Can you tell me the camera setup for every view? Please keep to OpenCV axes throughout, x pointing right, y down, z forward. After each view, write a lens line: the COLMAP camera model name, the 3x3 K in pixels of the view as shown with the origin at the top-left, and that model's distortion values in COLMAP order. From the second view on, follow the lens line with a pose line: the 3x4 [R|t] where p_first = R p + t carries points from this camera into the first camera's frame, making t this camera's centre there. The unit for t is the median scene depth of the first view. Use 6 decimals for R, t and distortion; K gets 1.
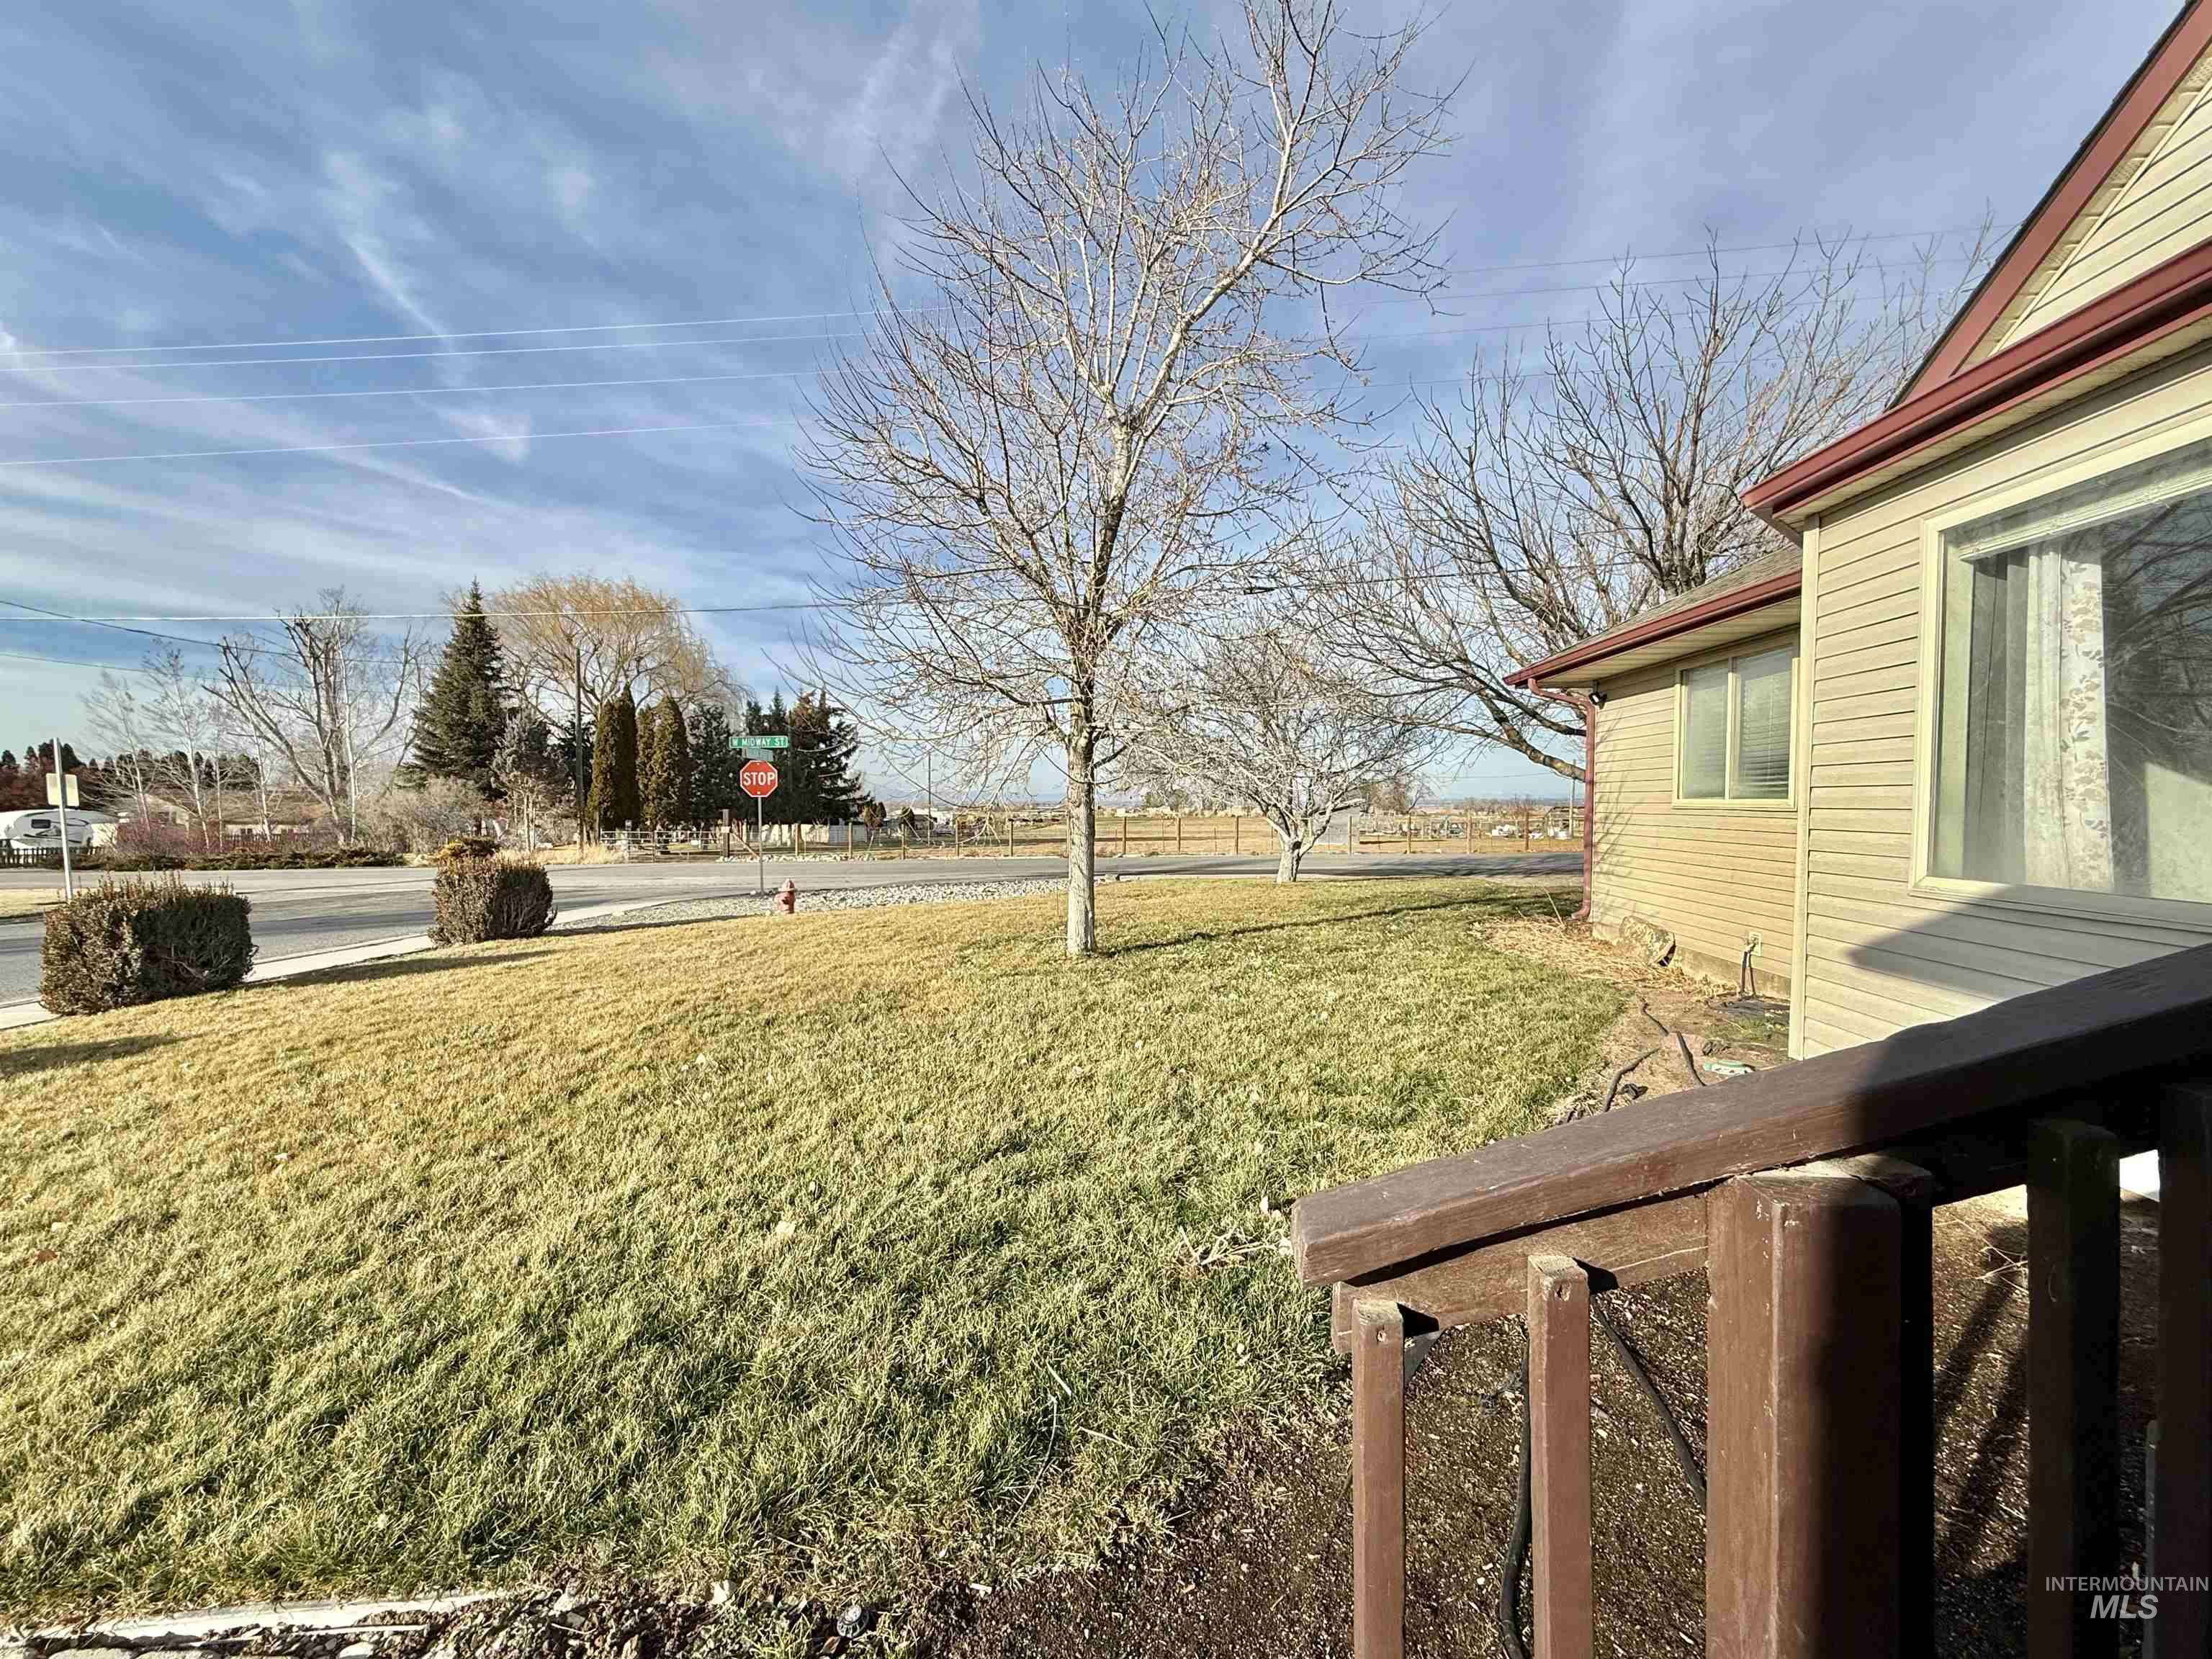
lens RADIAL K [[885.0, 0, 1106.0], [0, 885.0, 829.5], [0, 0, 1]] dist [0.001906, -0.000062]
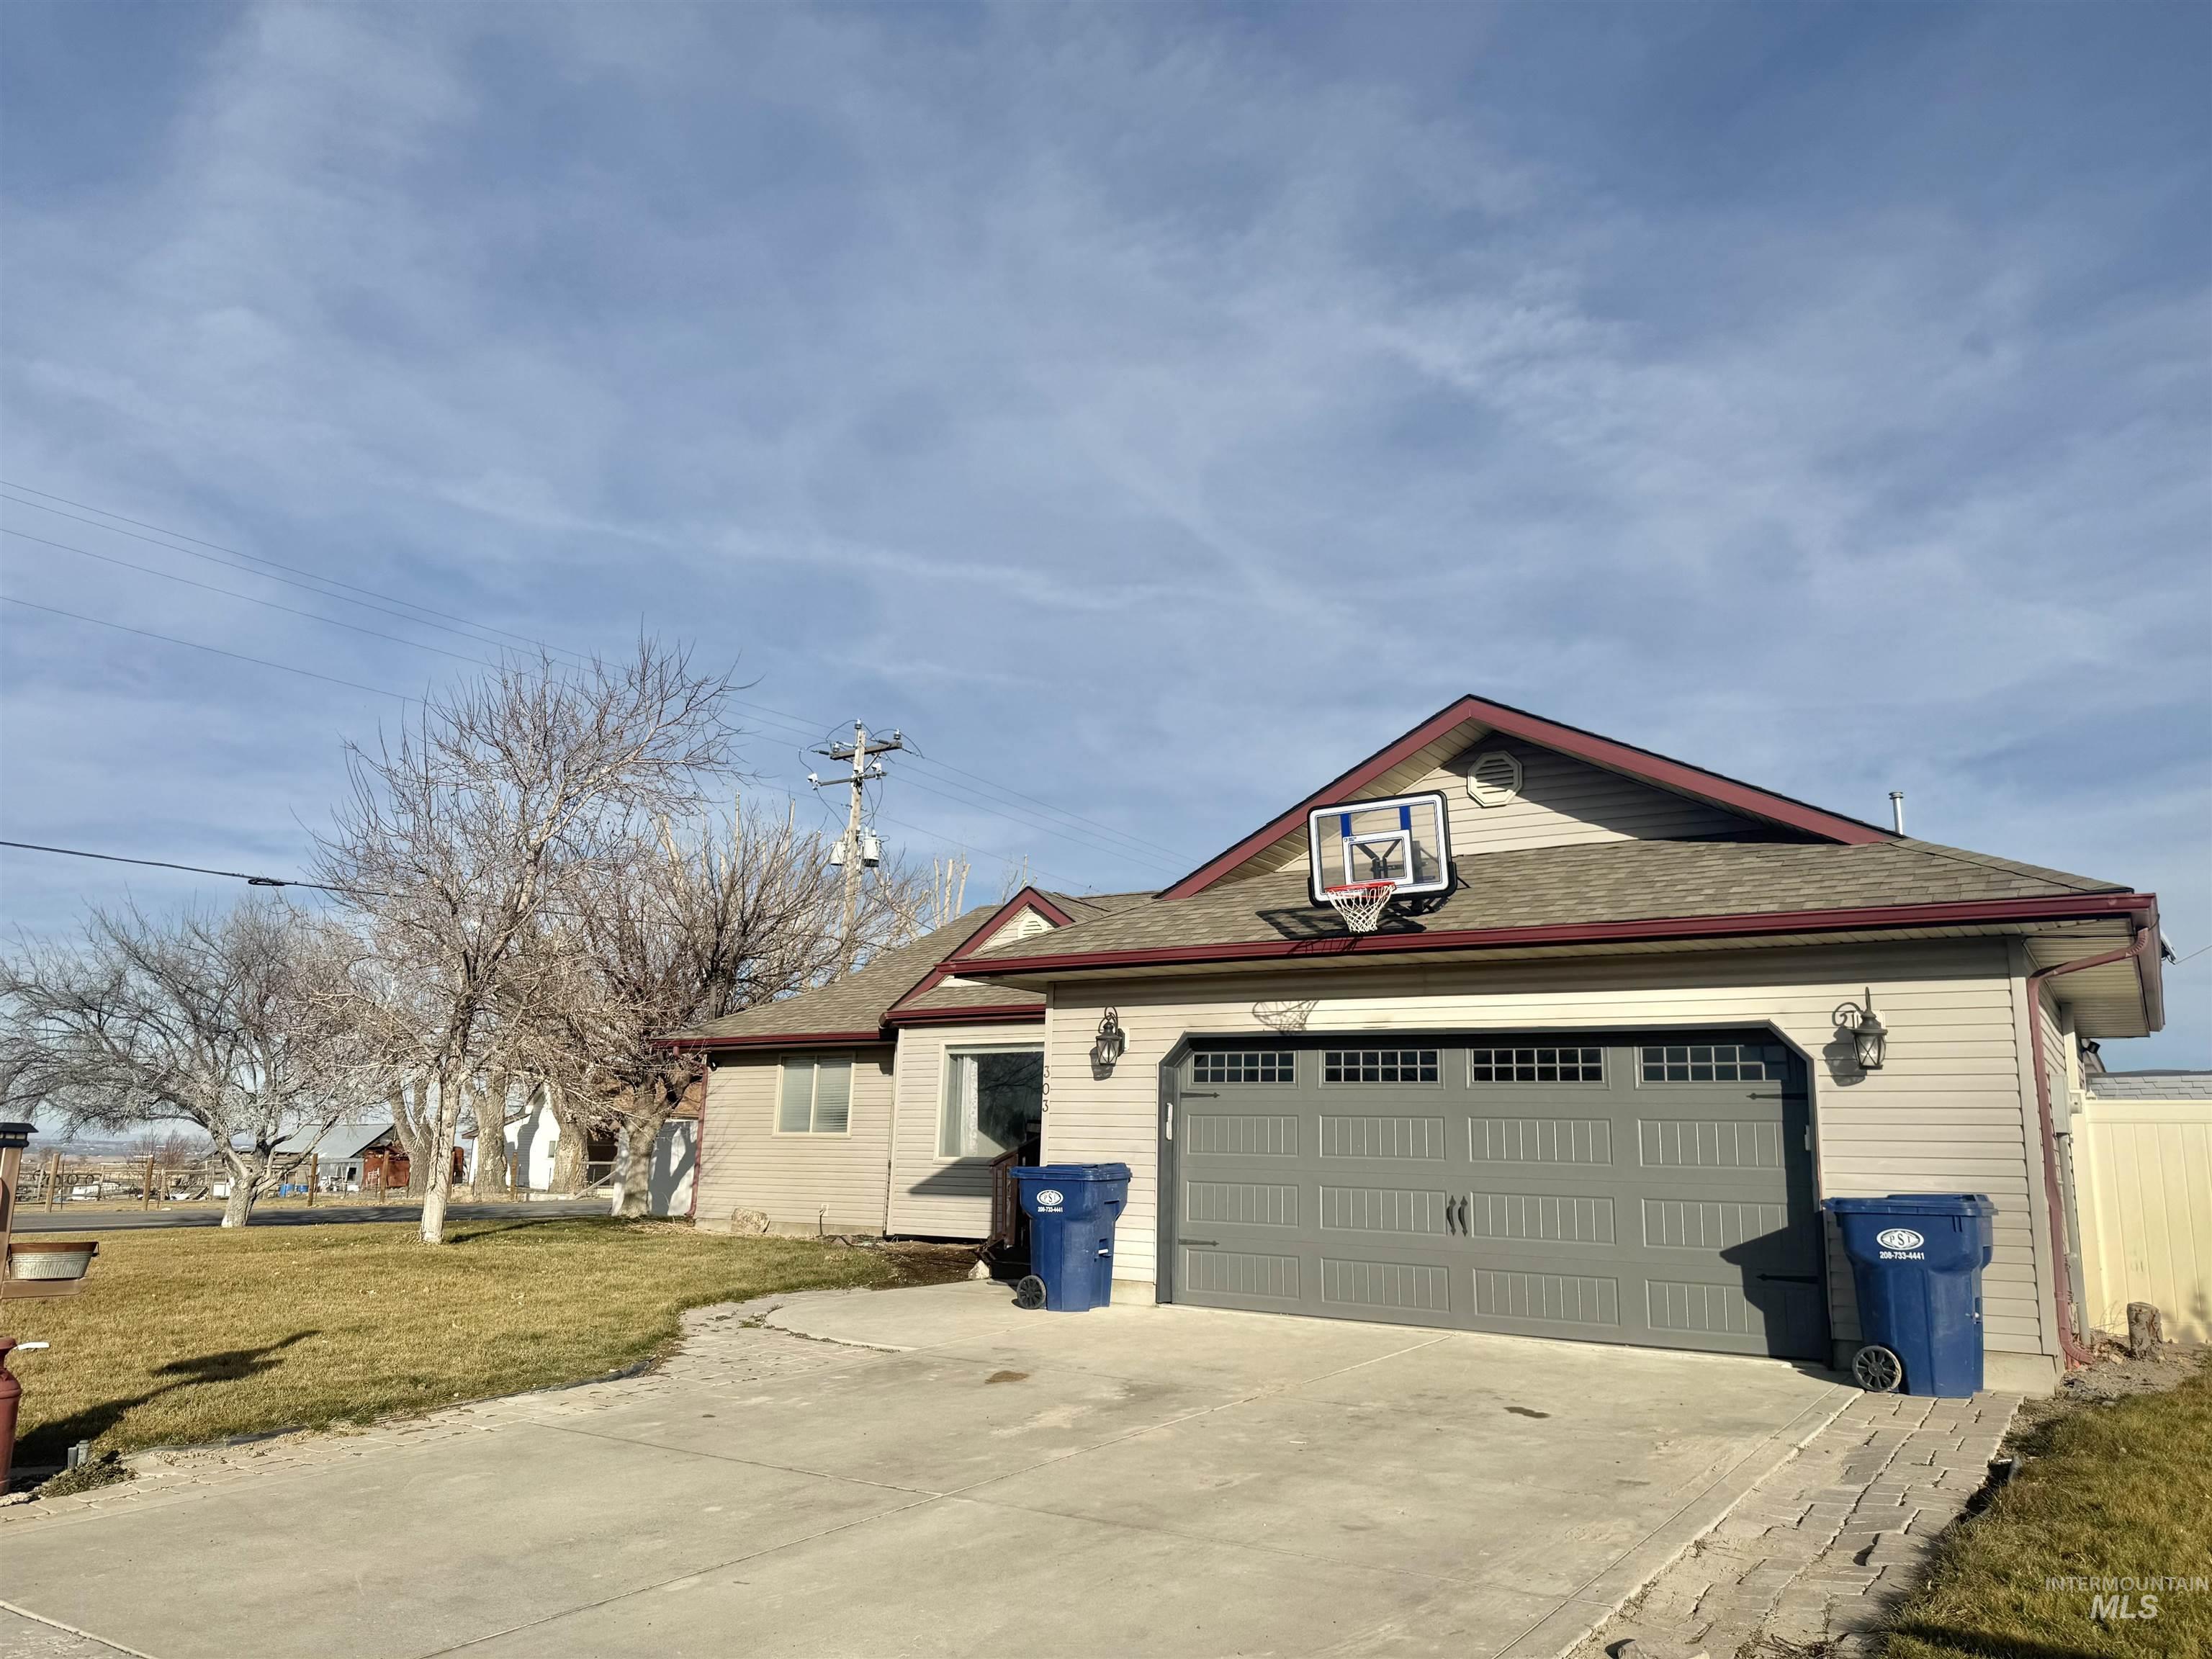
lens RADIAL K [[1550.9, 0, 1106.0], [0, 1550.9, 829.5], [0, 0, 1]] dist [0.102718, -0.128625]
pose [[0.459072, 0.167788, 0.872411, -3.628917], [0.036207, 0.977653, -0.207082, 0.084733], [-0.887661, 0.126653, 0.442738, -1.998291]]
